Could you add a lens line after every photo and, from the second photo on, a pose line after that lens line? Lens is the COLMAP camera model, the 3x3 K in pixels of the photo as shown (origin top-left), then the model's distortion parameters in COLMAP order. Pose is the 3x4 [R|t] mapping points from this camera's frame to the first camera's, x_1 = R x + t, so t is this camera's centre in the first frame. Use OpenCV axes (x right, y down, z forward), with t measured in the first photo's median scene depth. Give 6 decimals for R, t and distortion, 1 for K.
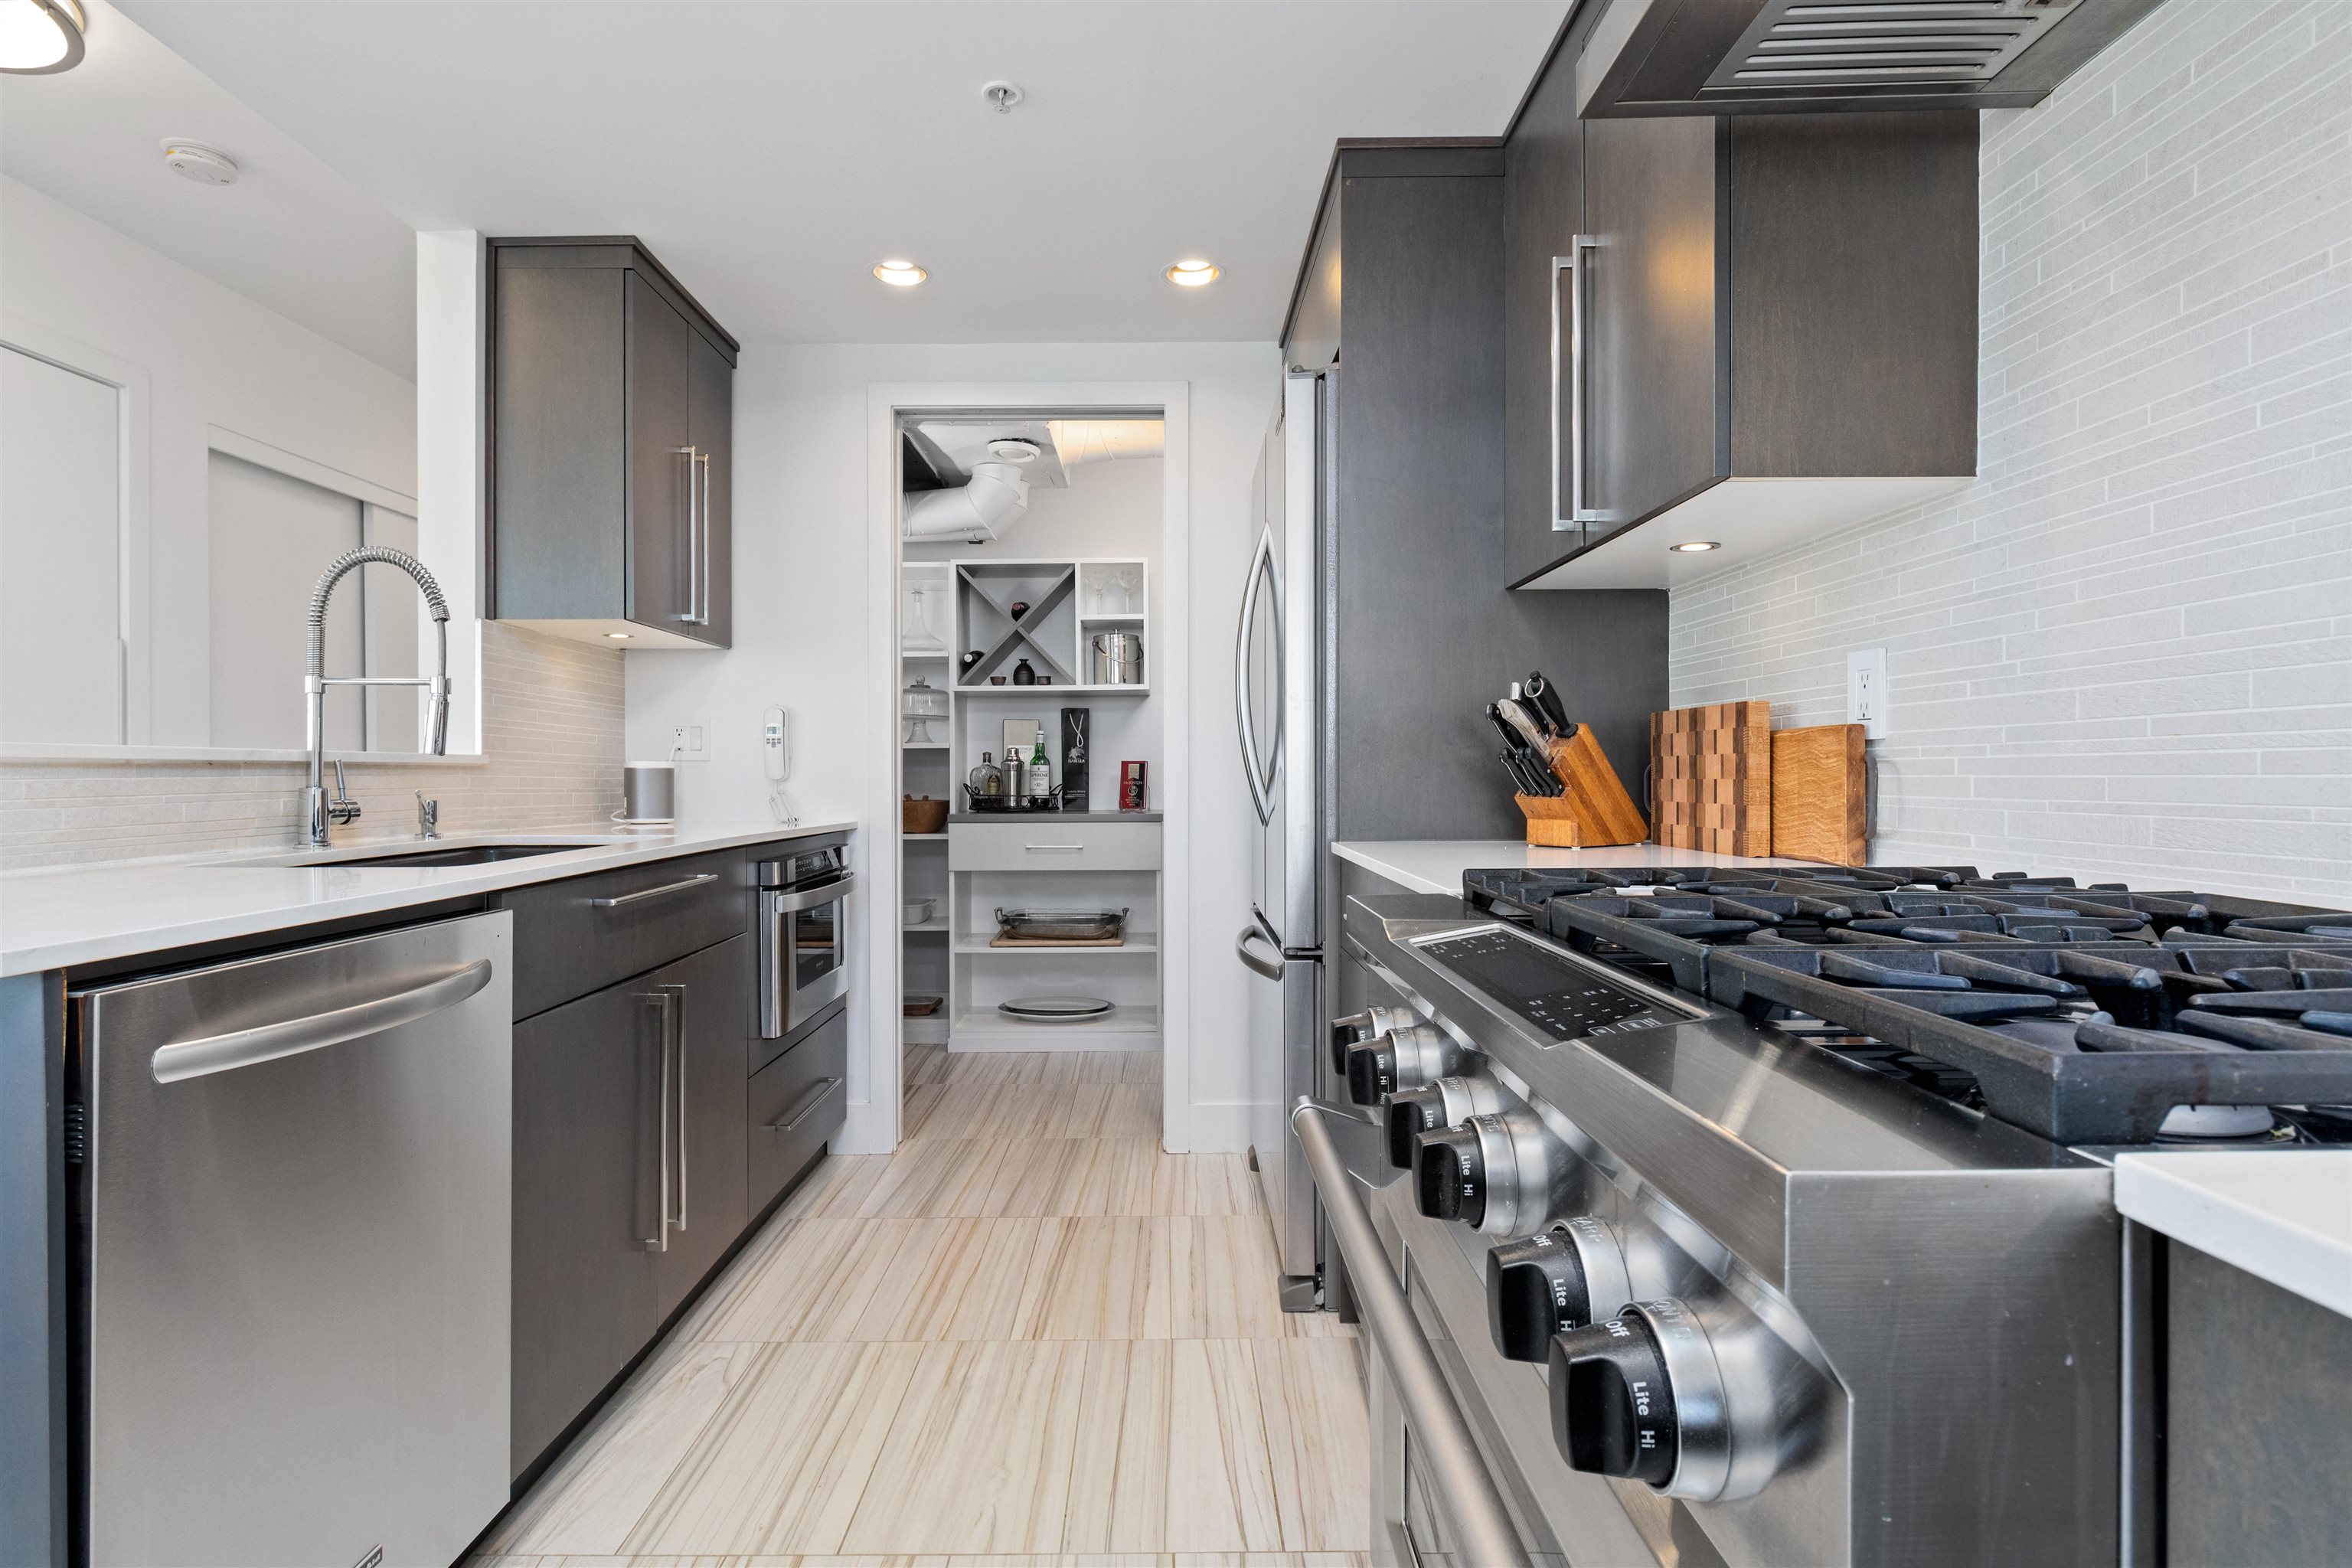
lens RADIAL K [[1186.4, 0, 1176.0], [0, 1186.4, 784.0], [0, 0, 1]] dist [0.002936, 0.000439]
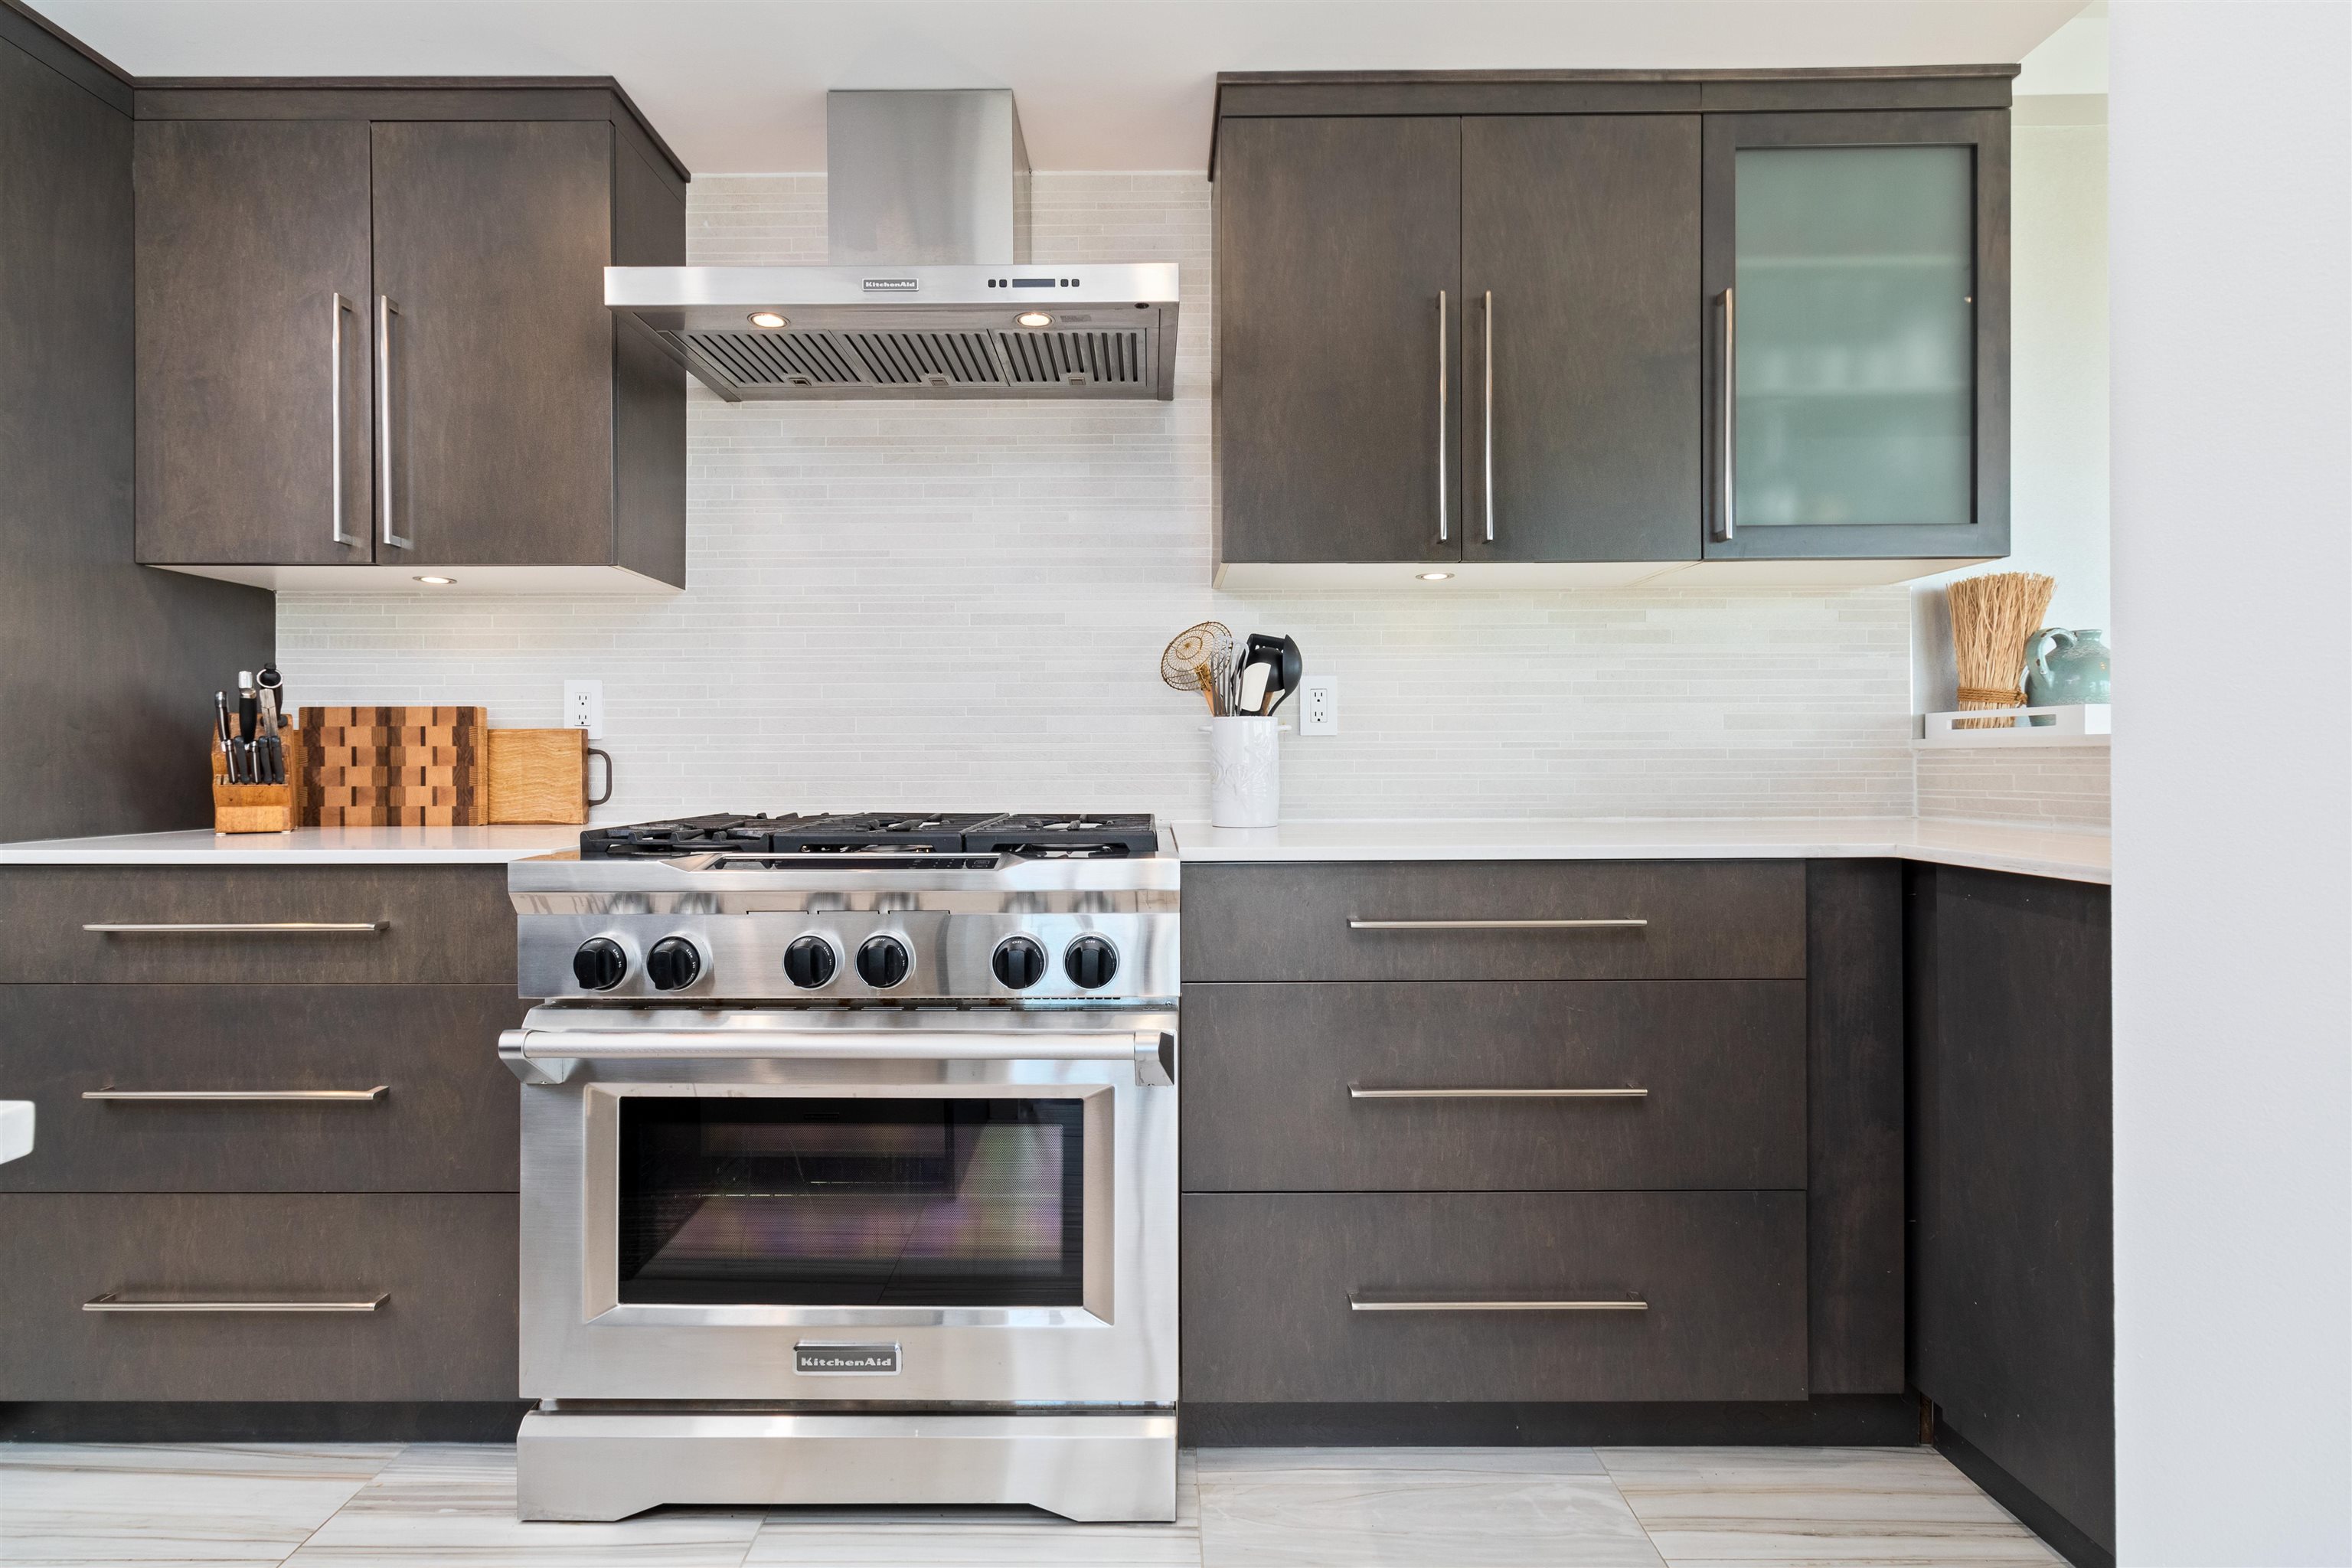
lens RADIAL K [[1060.9, 0, 1166.6], [0, 1060.9, 757.4], [0, 0, 1]] dist [0.000908, 0.000000]
pose [[-0.004210, 0.003318, 0.999986, -0.777697], [0.009462, 0.999950, -0.003278, -0.002747], [-0.999946, 0.009448, -0.004241, 0.273073]]
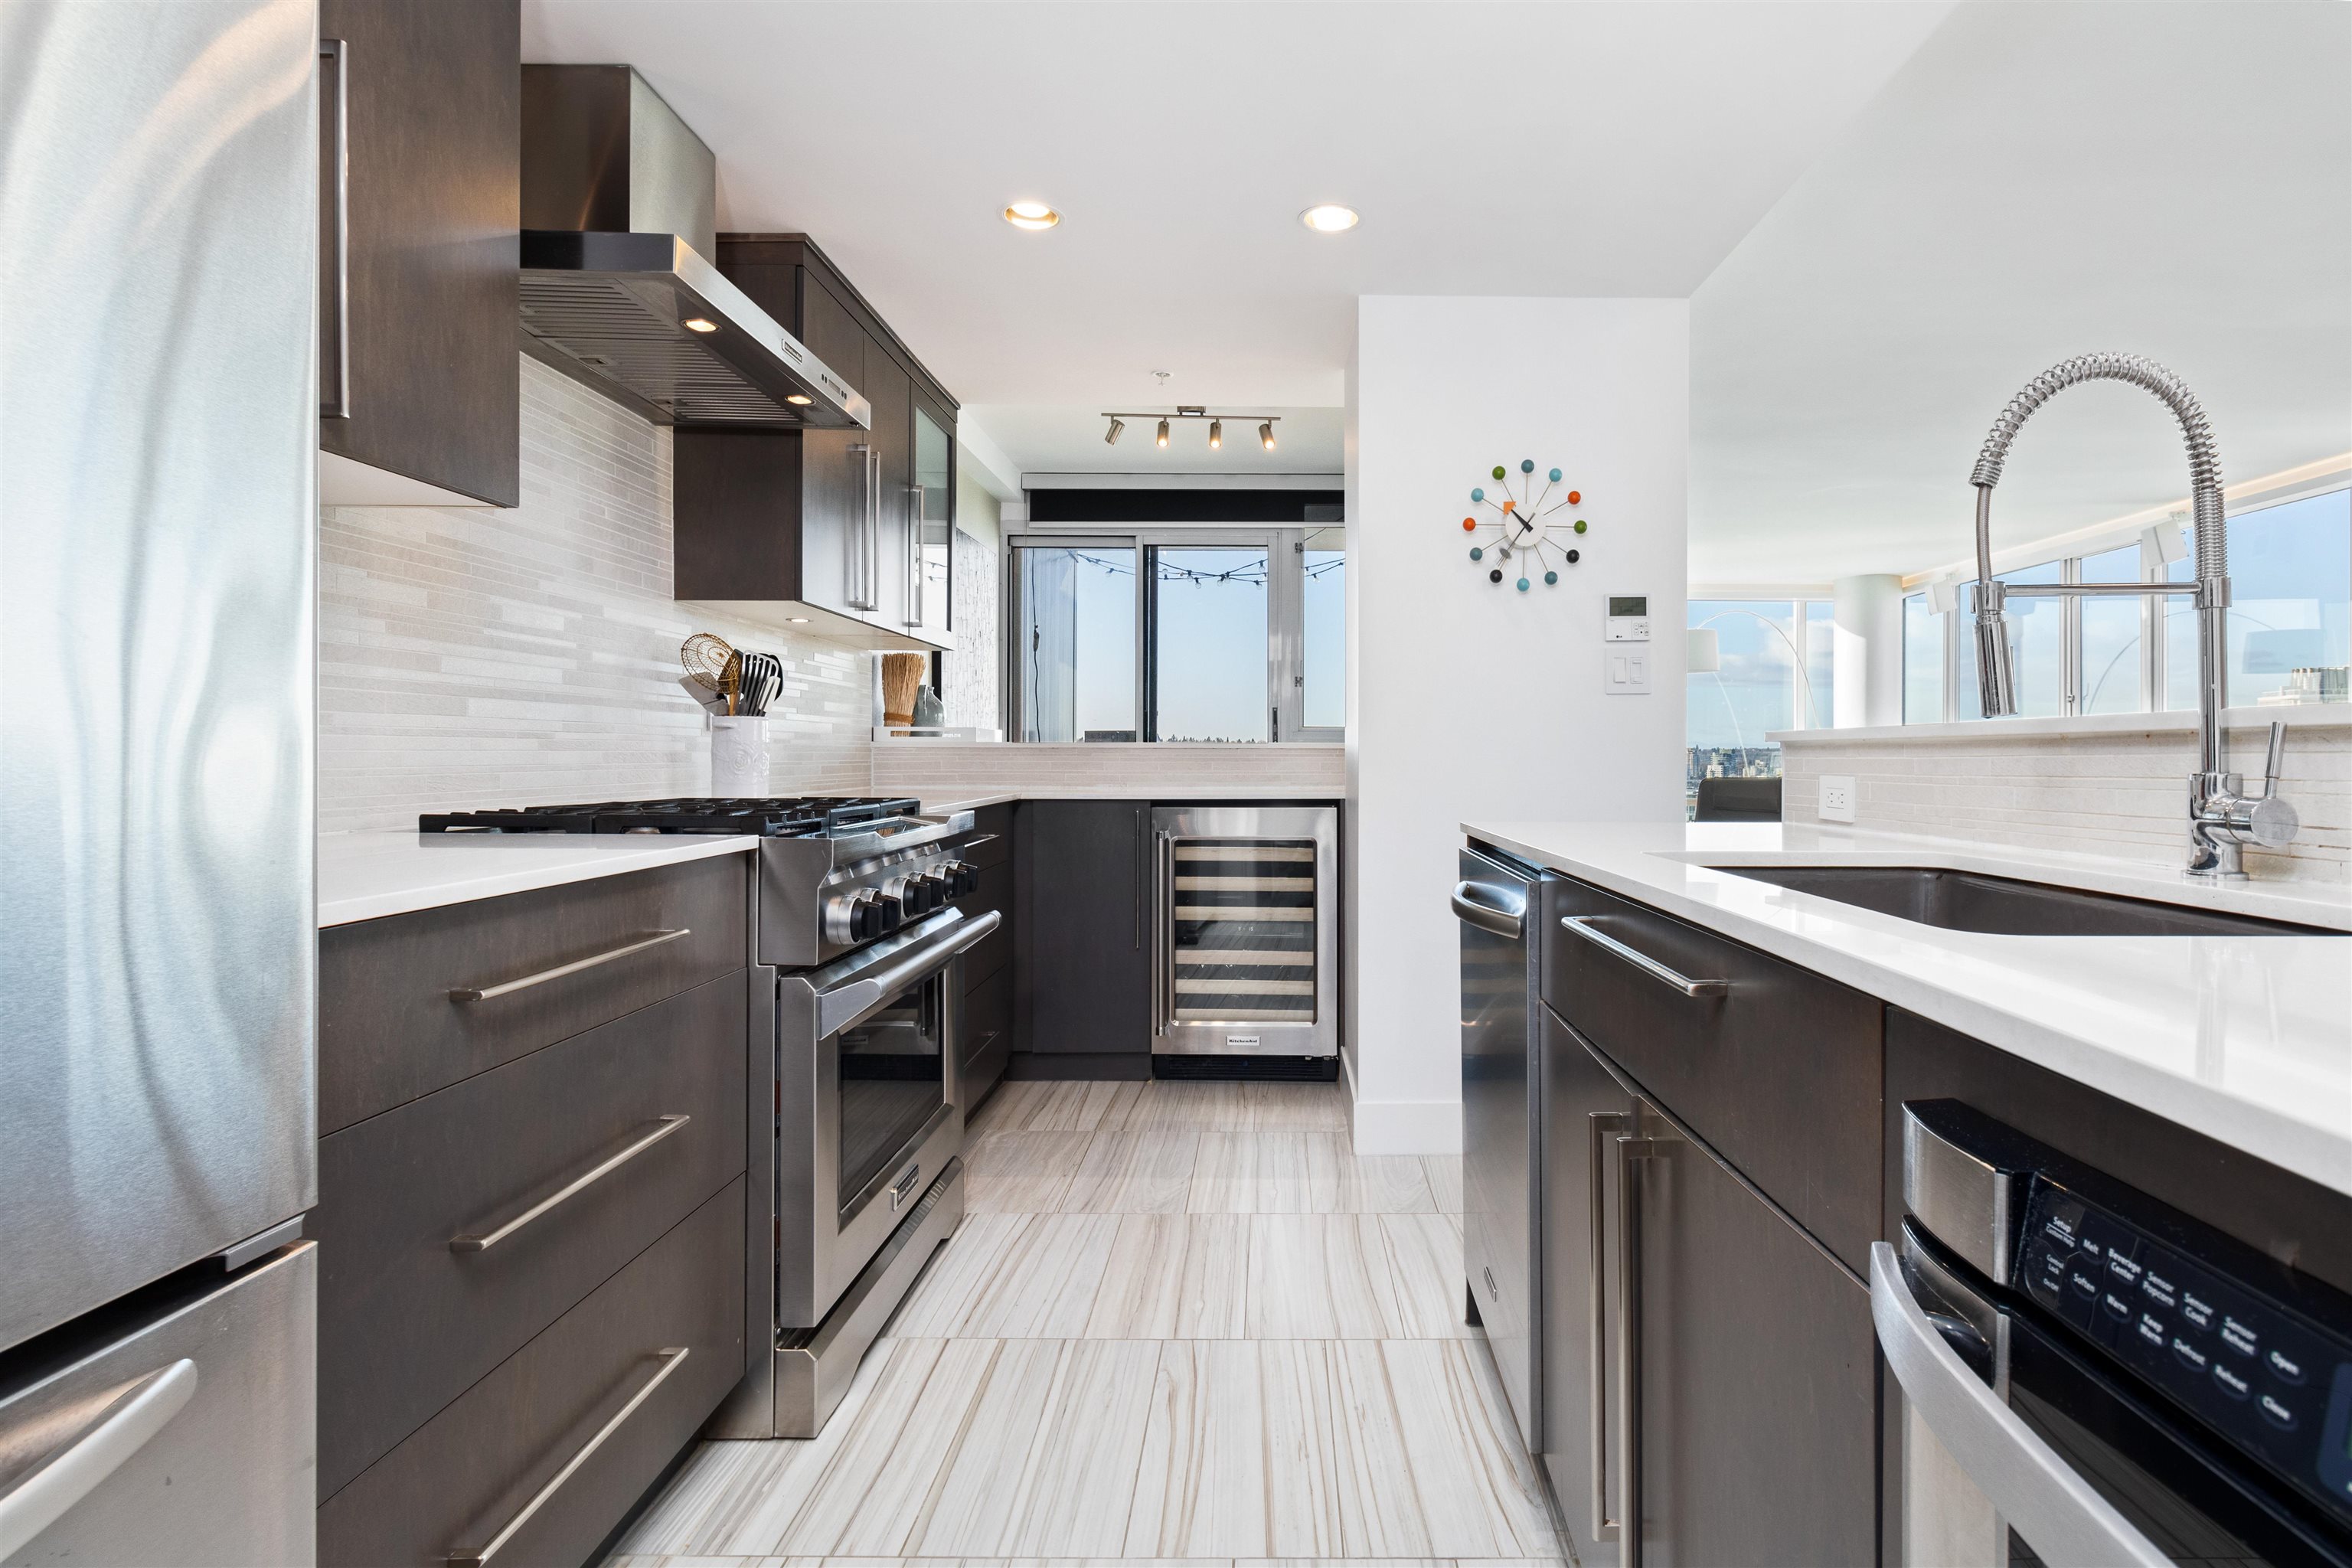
lens RADIAL K [[1186.4, 0, 1176.0], [0, 1186.4, 784.0], [0, 0, 1]] dist [0.002936, 0.000439]
pose [[-0.996666, -0.005961, 0.081371, -0.285154], [-0.003417, 0.999502, 0.031372, -0.011653], [-0.081518, 0.030989, -0.996190, 1.923738]]
